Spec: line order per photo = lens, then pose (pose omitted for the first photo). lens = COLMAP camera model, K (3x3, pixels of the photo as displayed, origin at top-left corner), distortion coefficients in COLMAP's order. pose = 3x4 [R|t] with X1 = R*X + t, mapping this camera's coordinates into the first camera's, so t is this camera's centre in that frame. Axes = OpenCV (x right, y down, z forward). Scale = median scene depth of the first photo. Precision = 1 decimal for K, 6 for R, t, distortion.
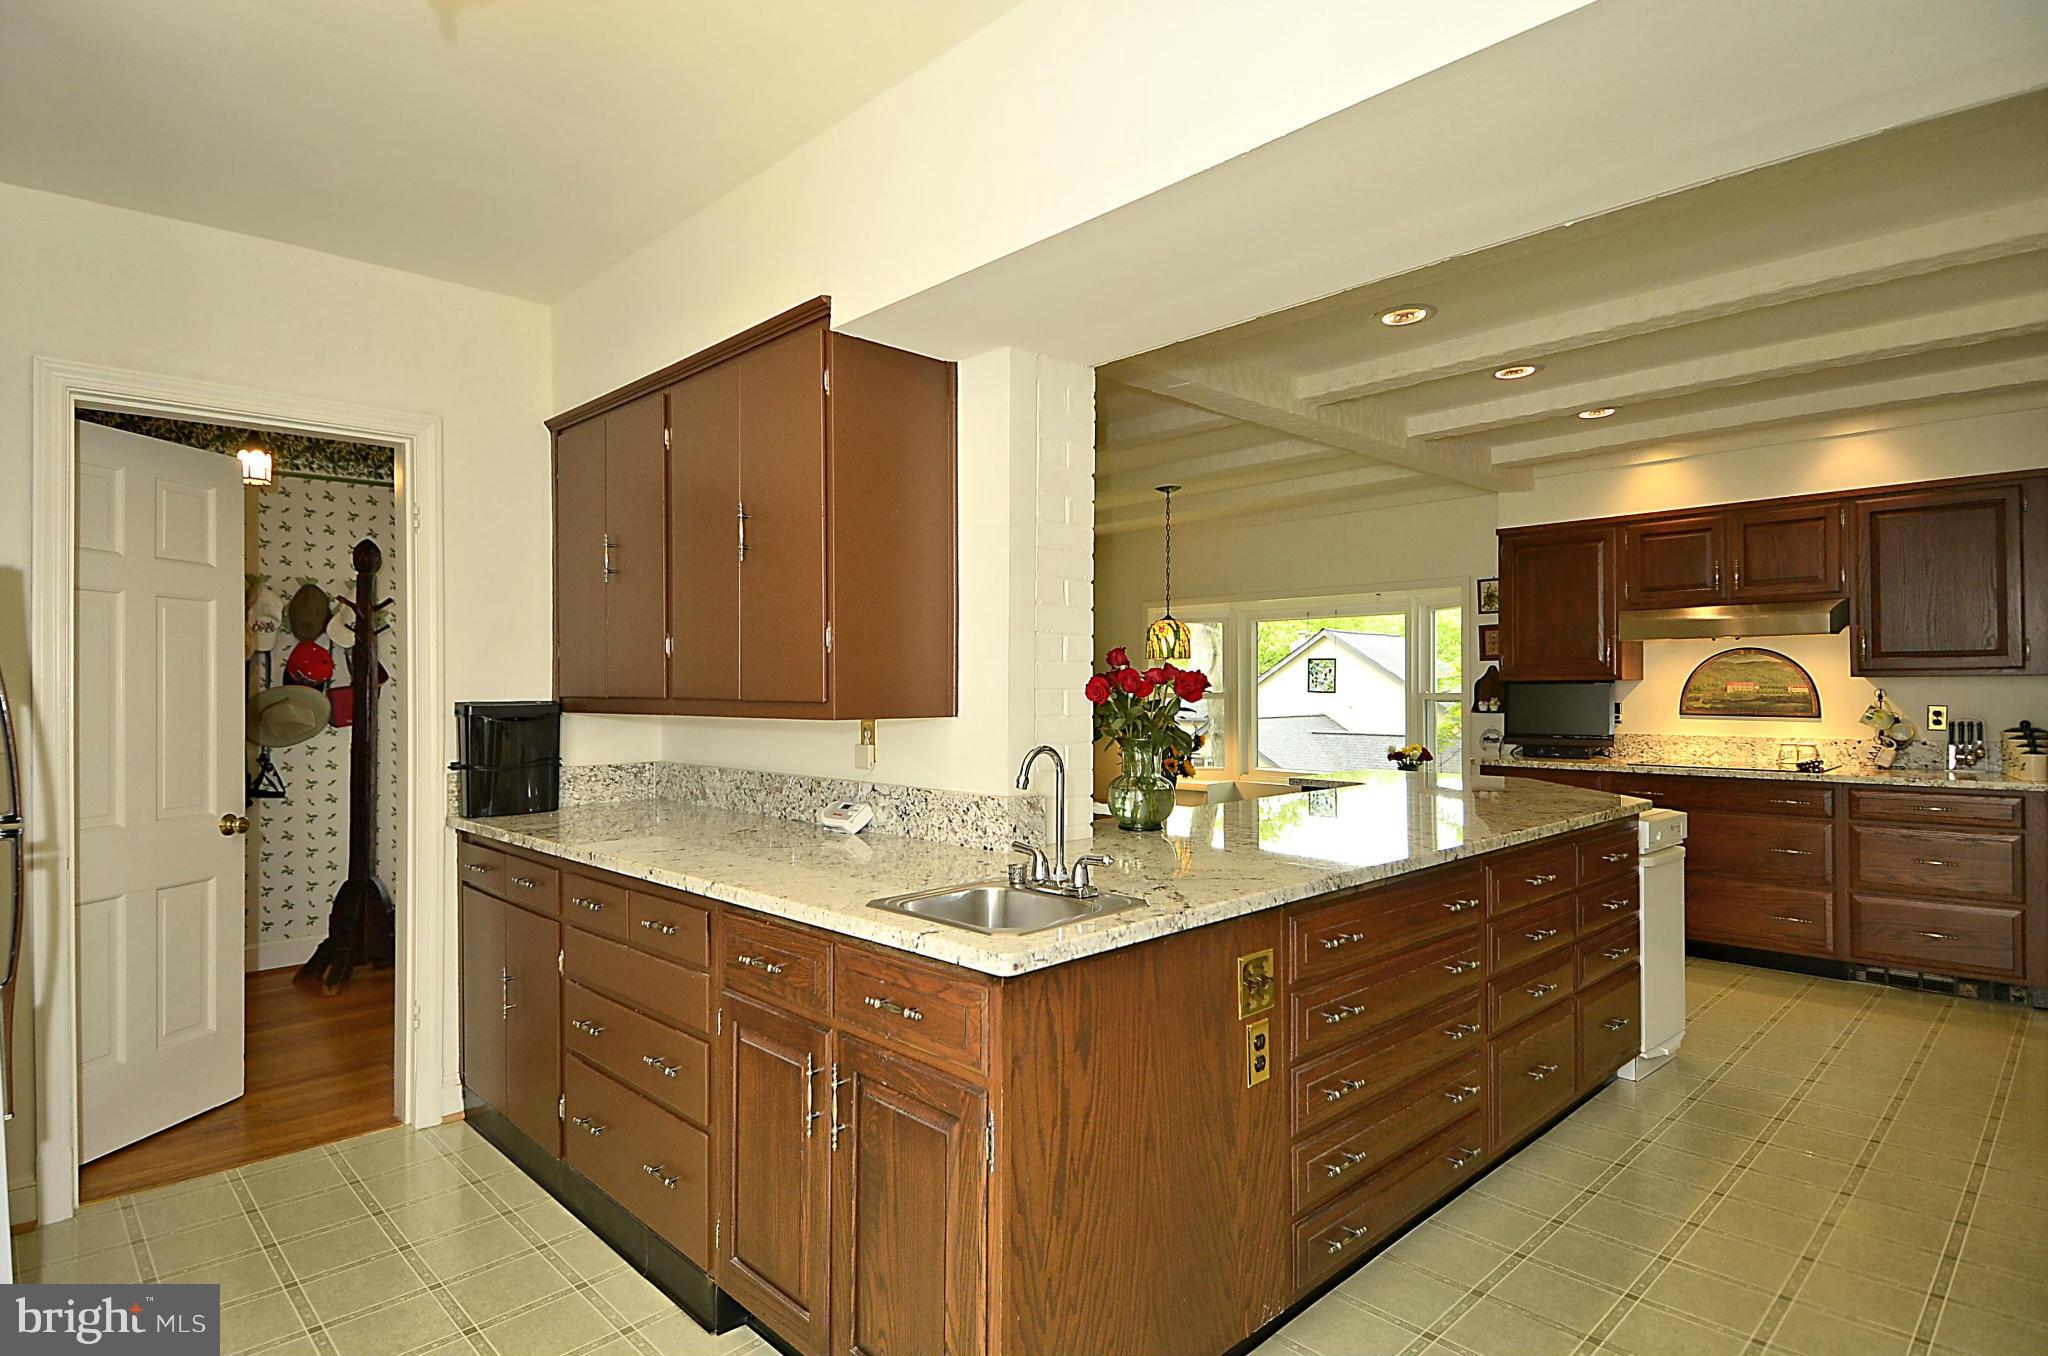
lens RADIAL K [[1041.6, 0, 1024.1], [0, 1041.6, 685.0], [0, 0, 1]] dist [-0.000882, 0.000258]
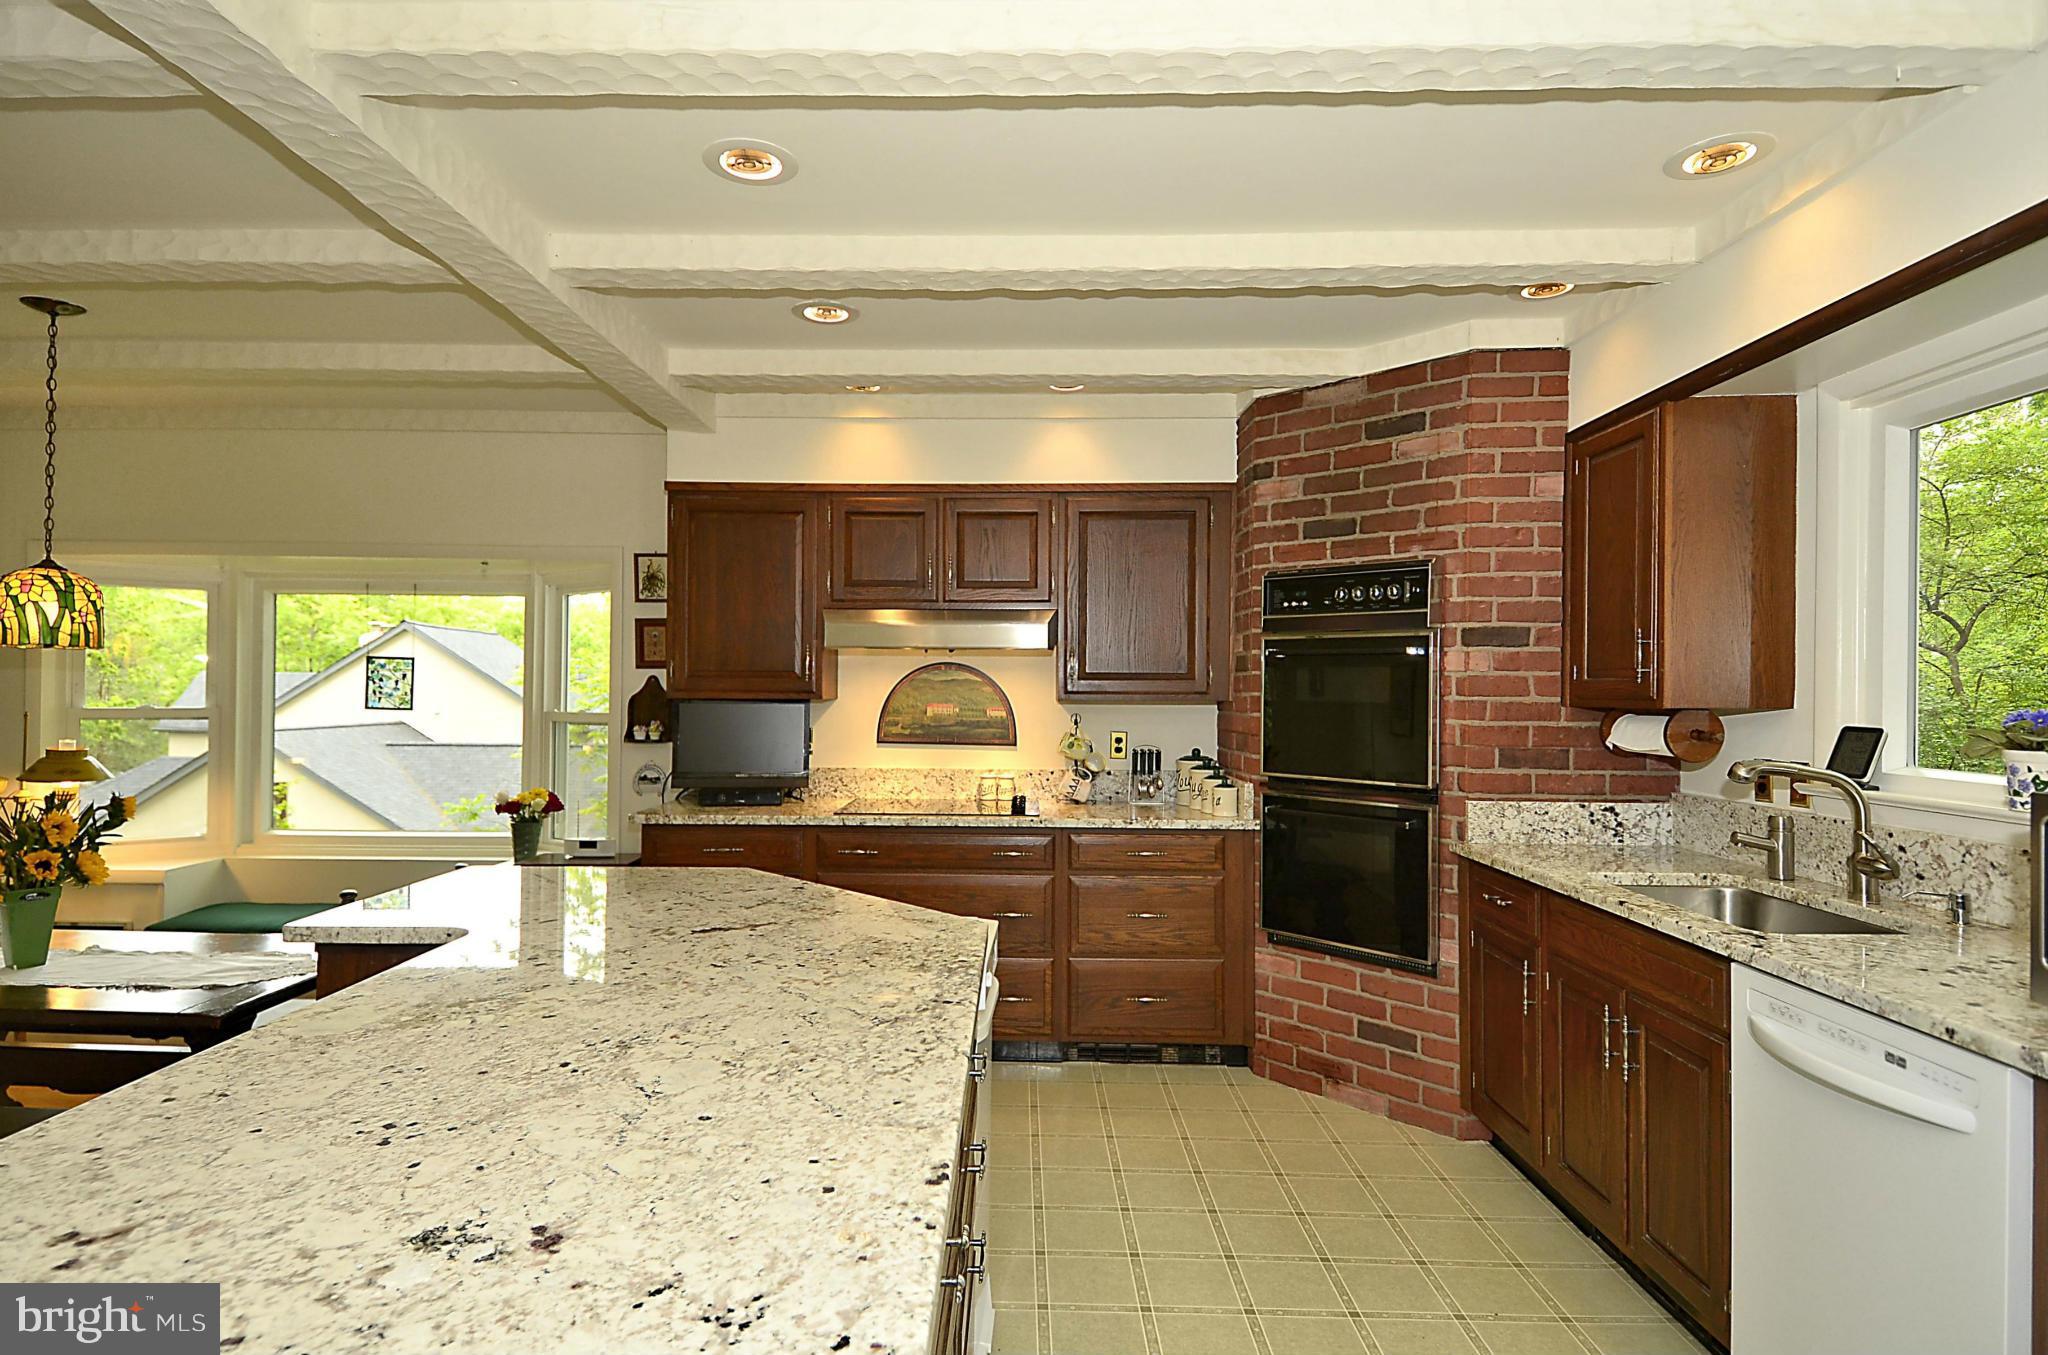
lens RADIAL K [[1133.9, 0, 997.1], [0, 1133.9, 692.2], [0, 0, 1]] dist [0.067916, -0.061608]
pose [[0.726457, 0.013587, 0.687077, 0.094220], [-0.014414, 0.999886, -0.004532, -0.008140], [-0.687060, -0.006611, 0.726570, 0.301249]]
